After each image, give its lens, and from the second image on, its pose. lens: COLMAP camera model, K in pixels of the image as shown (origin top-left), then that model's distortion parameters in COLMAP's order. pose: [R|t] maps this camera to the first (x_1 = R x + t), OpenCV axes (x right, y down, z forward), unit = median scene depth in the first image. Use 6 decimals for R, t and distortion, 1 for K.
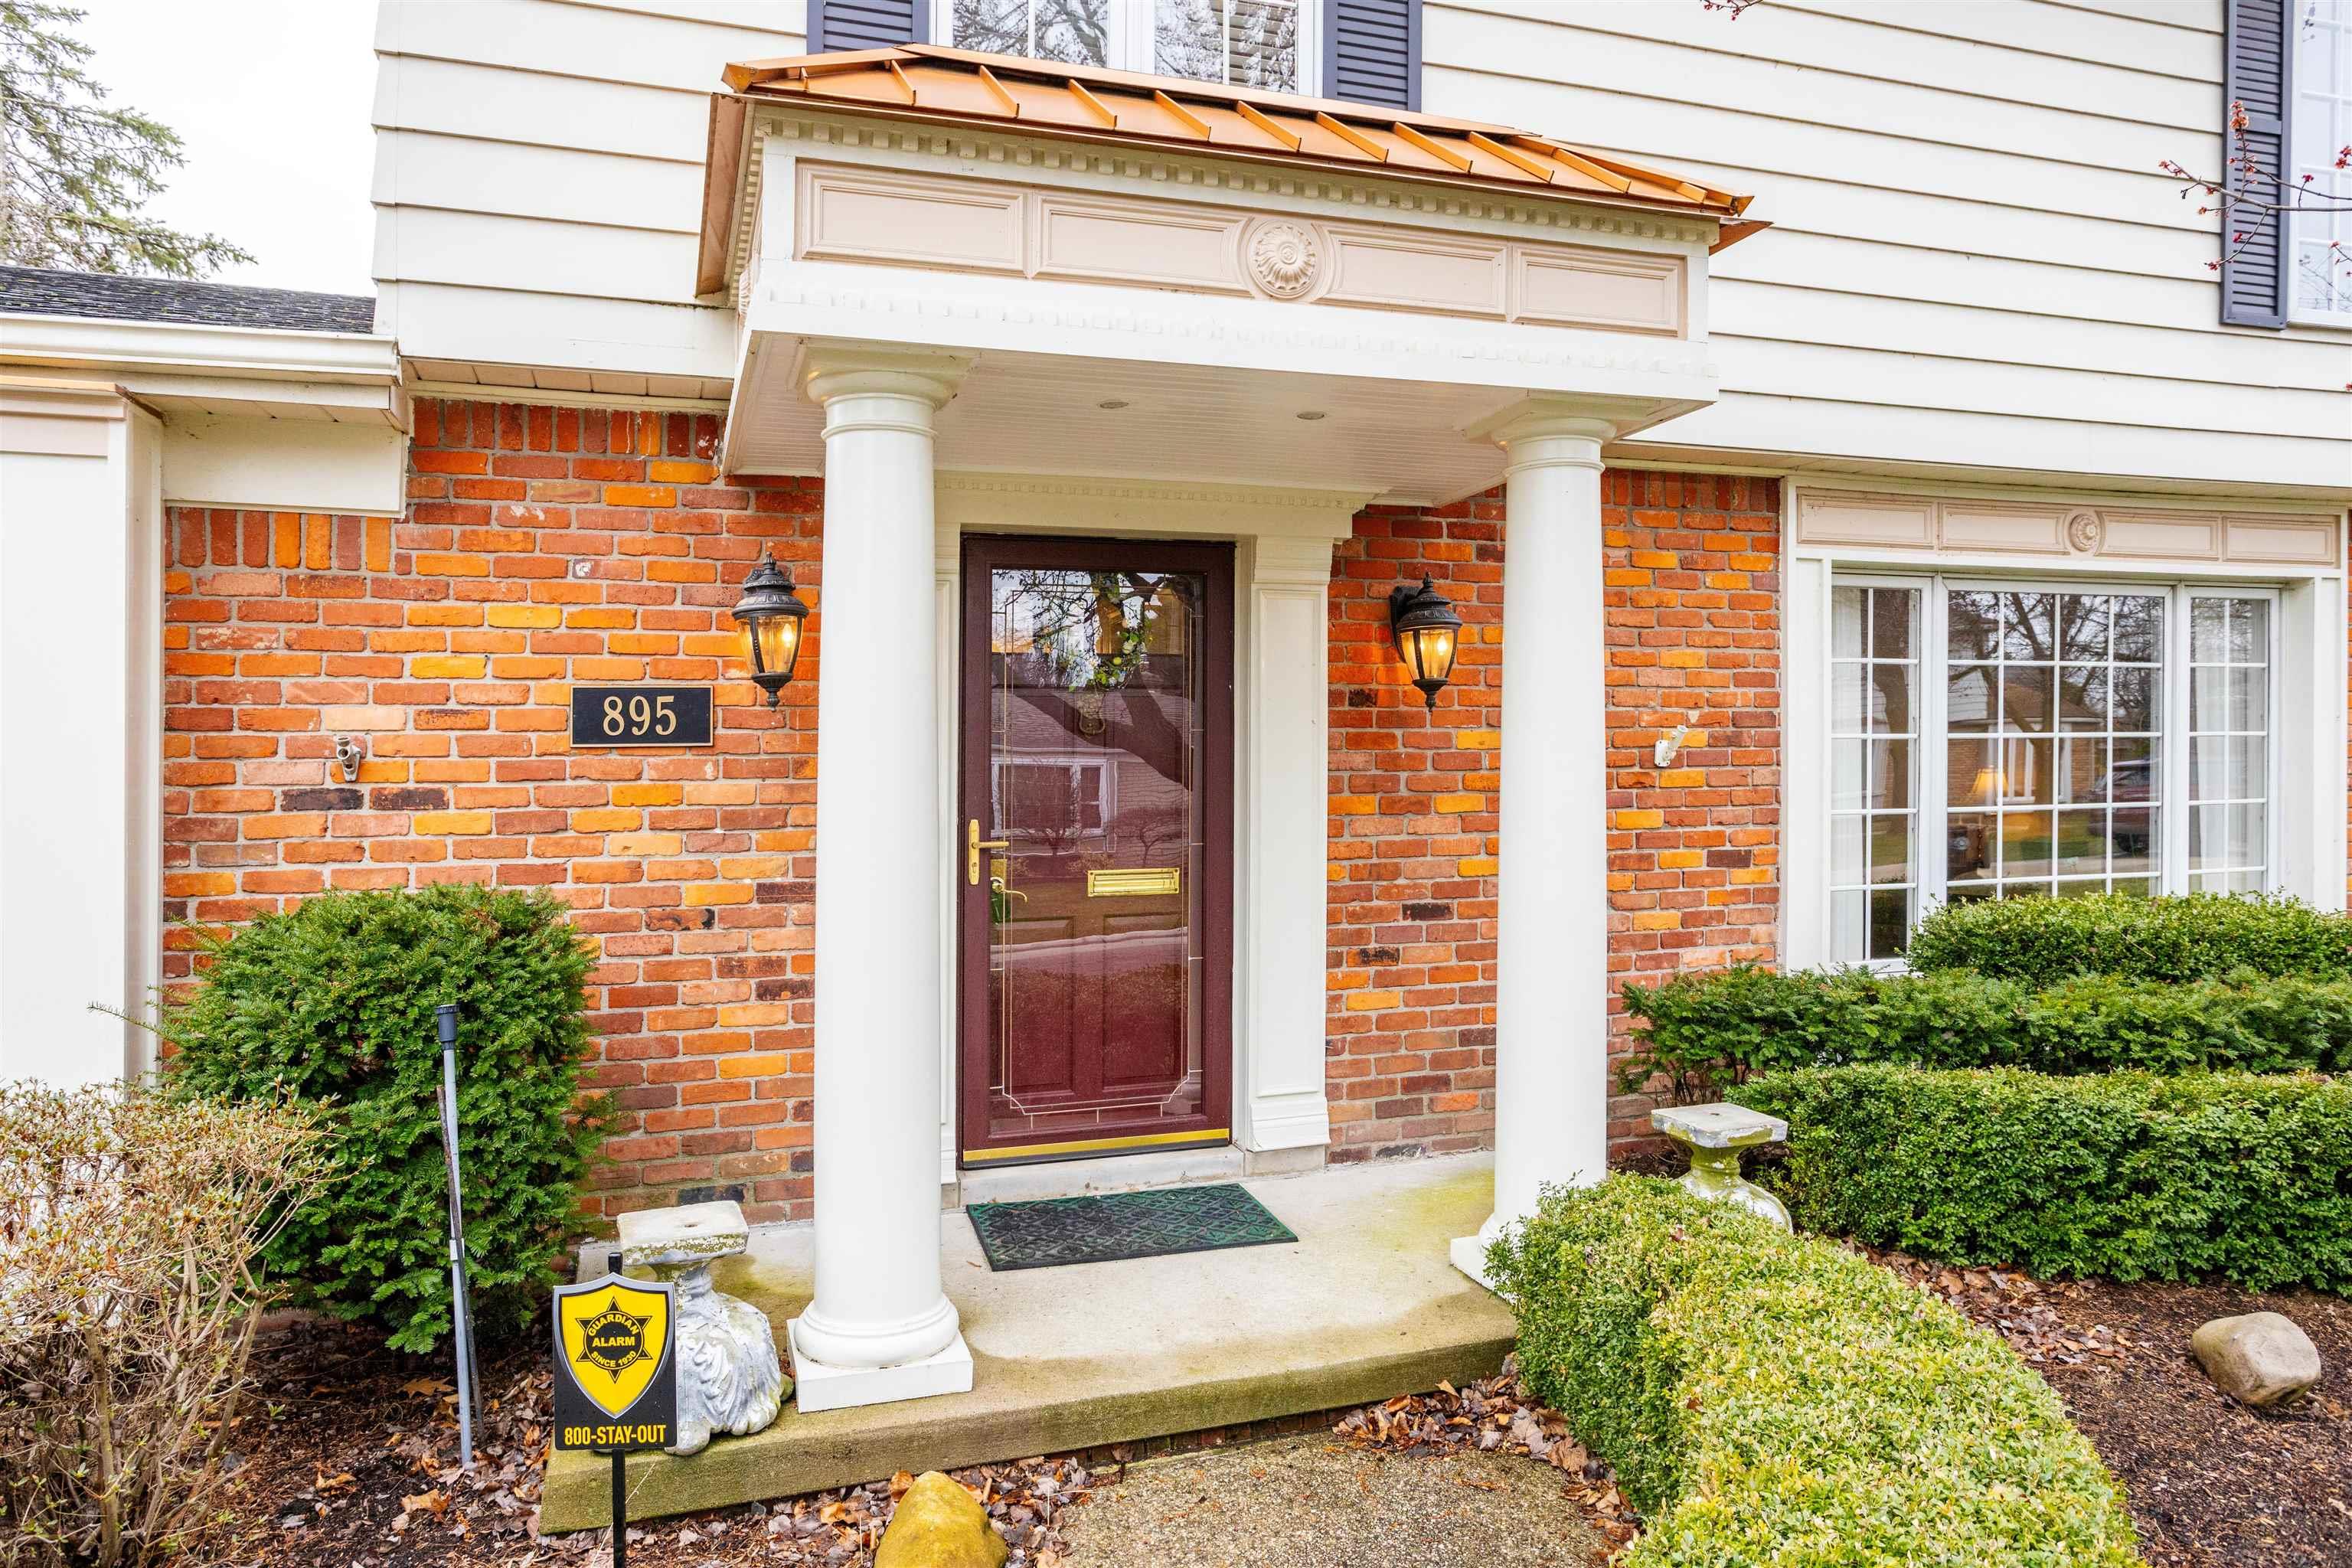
lens RADIAL K [[1577.0, 0, 1161.4], [0, 1577.0, 777.4], [0, 0, 1]] dist [-0.005151, 0.004572]
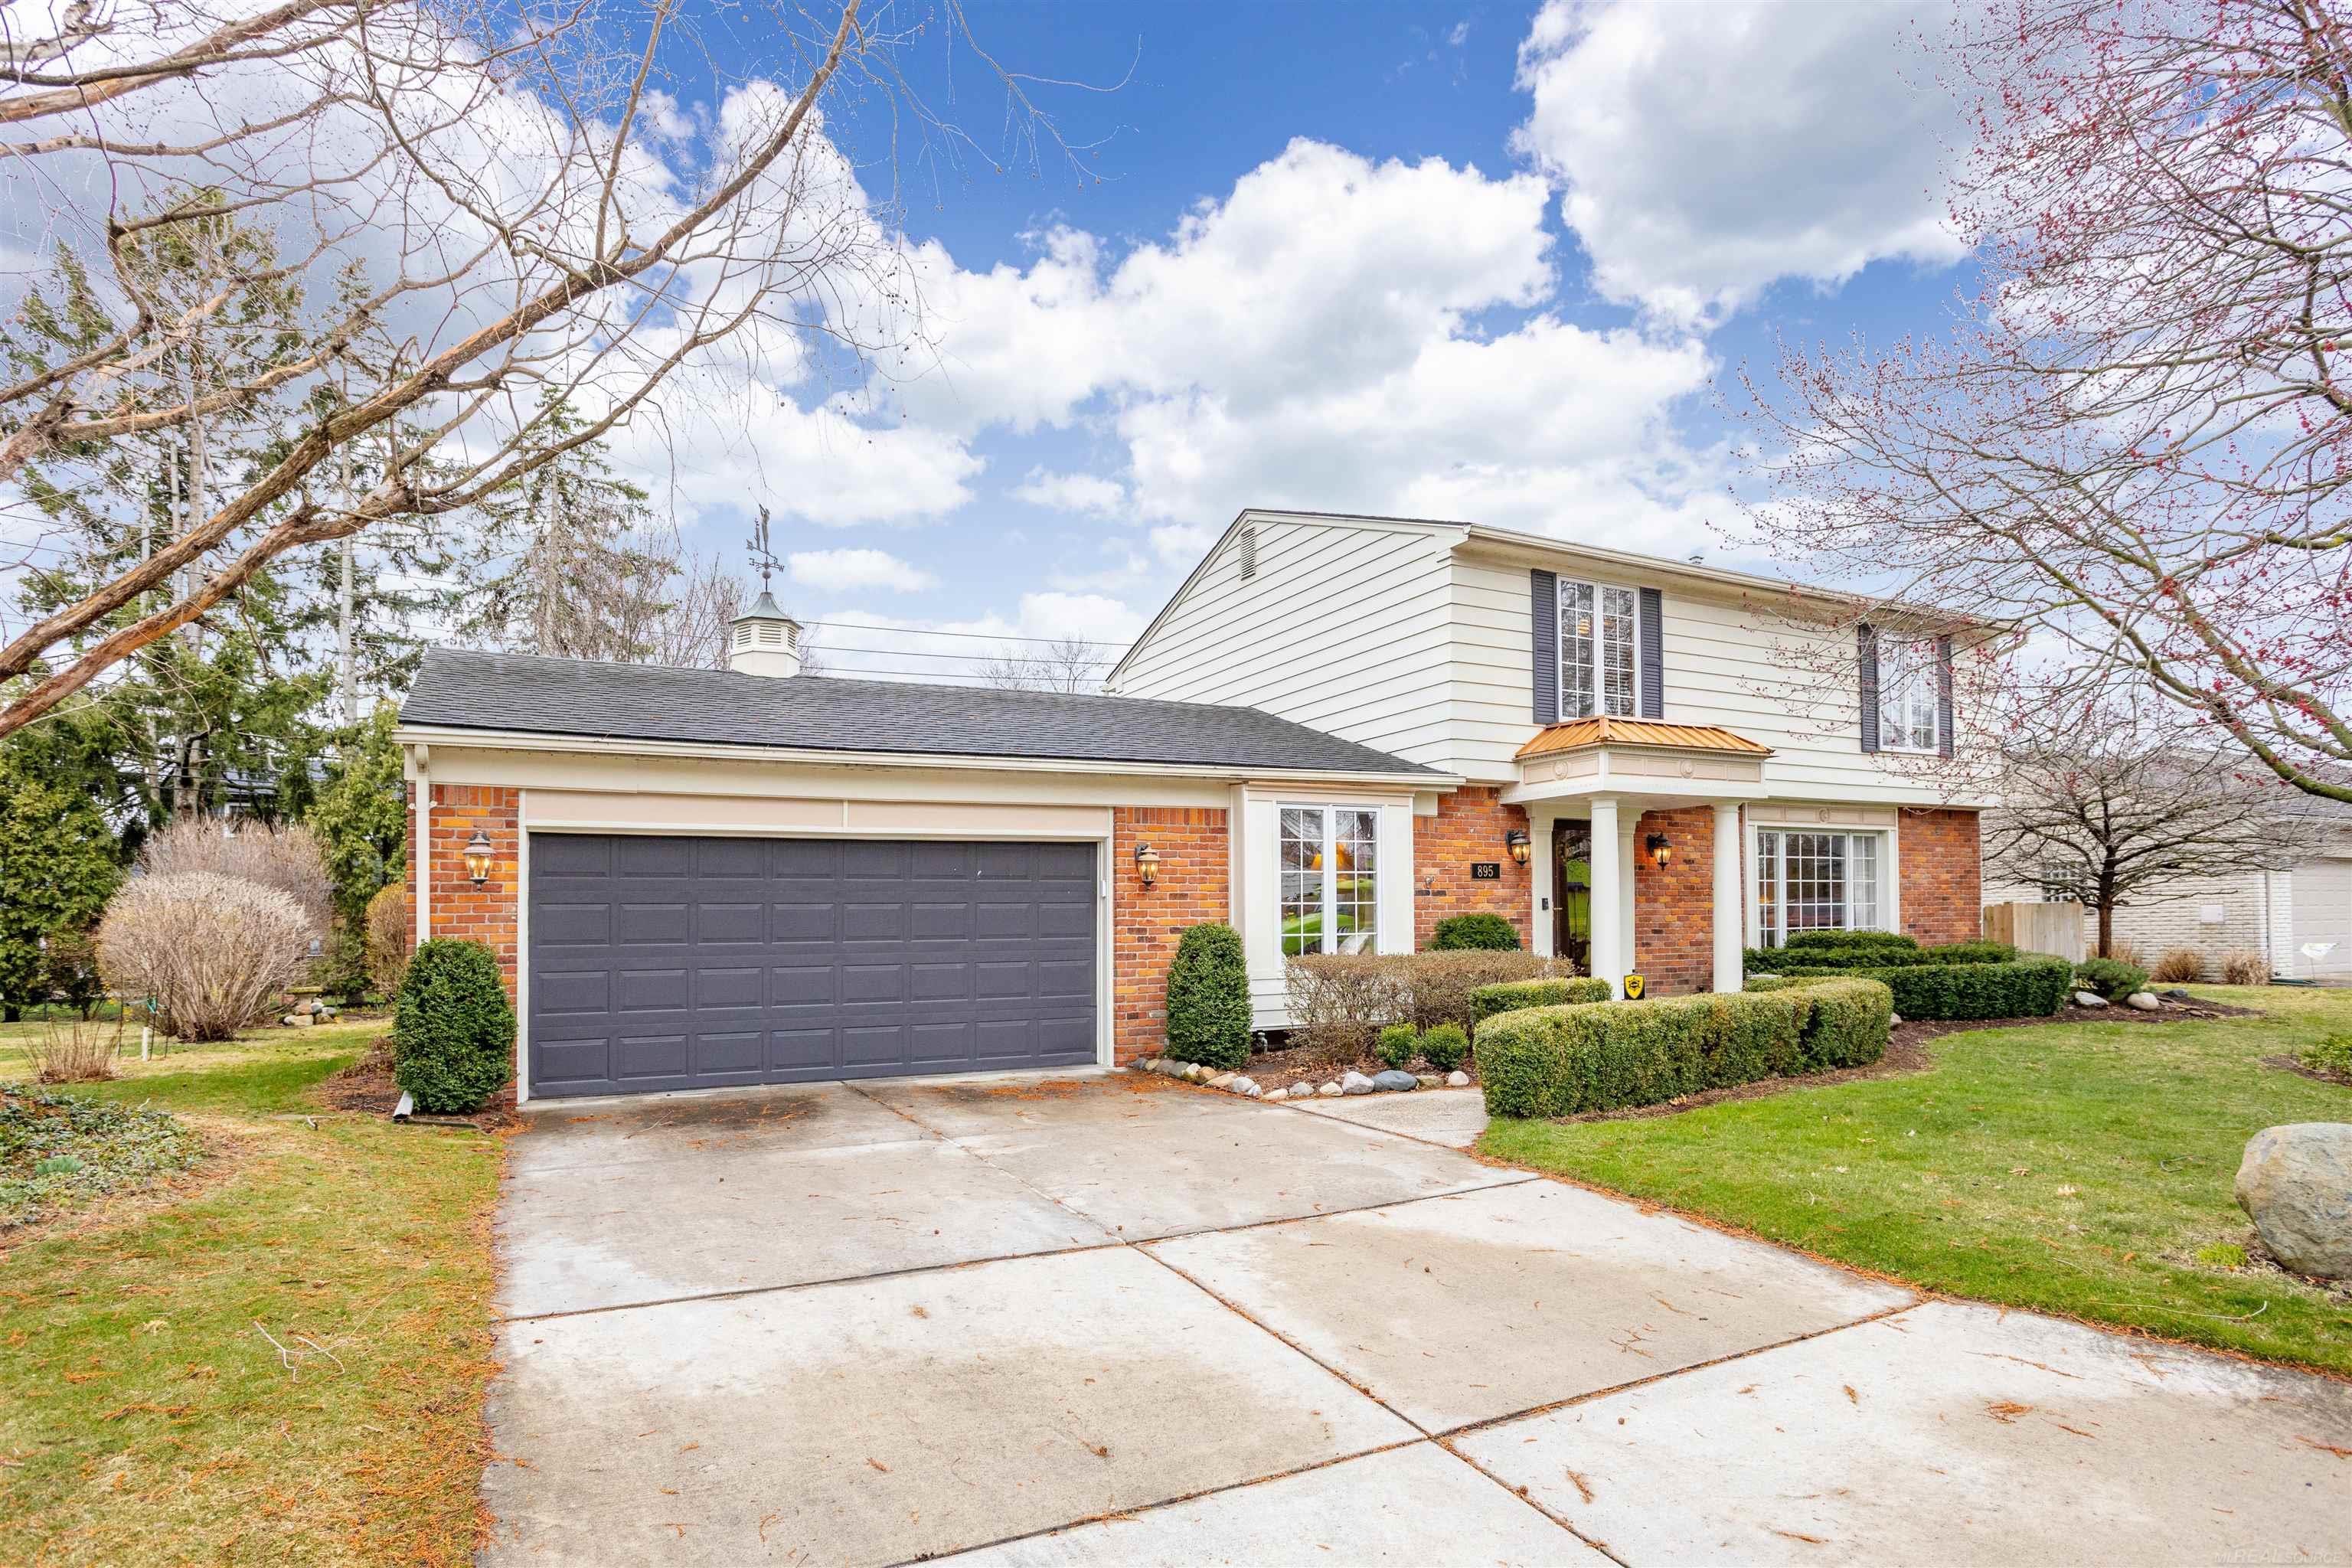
lens RADIAL K [[1275.4, 0, 1202.2], [0, 1275.4, 869.8], [0, 0, 1]] dist [-0.025322, 0.006486]
pose [[0.987106, 0.010791, 0.159703, -1.235621], [-0.005047, 0.999327, -0.036324, 0.057864], [-0.159988, 0.035050, 0.986497, -1.535806]]
